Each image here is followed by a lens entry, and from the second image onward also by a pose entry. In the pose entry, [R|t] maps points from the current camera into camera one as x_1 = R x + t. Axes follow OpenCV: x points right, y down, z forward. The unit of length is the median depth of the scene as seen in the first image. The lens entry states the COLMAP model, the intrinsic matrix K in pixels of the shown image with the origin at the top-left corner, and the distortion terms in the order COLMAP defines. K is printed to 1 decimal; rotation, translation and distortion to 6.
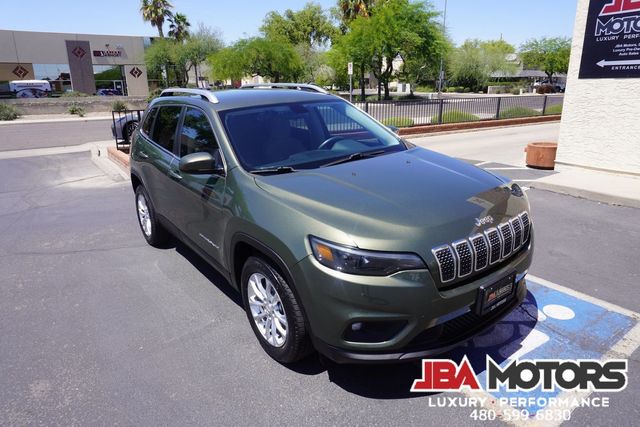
lens RADIAL K [[423.0, 0, 321.5], [0, 423.0, 210.5], [0, 0, 1]] dist [-0.042459, 0.021700]
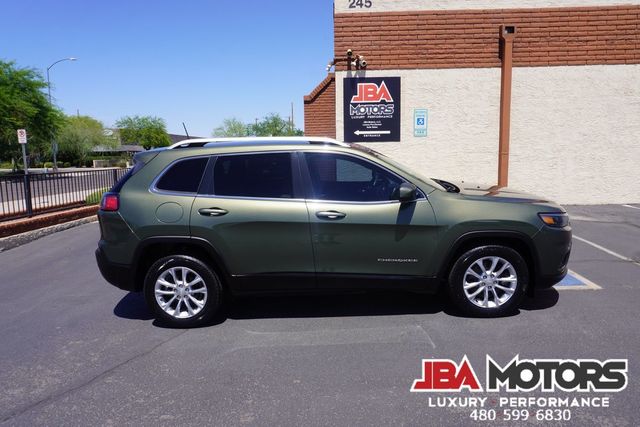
lens RADIAL K [[423.0, 0, 320.1], [0, 423.0, 211.6], [0, 0, 1]] dist [-0.042459, 0.021700]
pose [[0.607946, -0.104974, 0.787008, -0.149564], [0.236365, 0.970208, -0.053176, -0.005469], [-0.757980, 0.218349, 0.614646, 0.049576]]
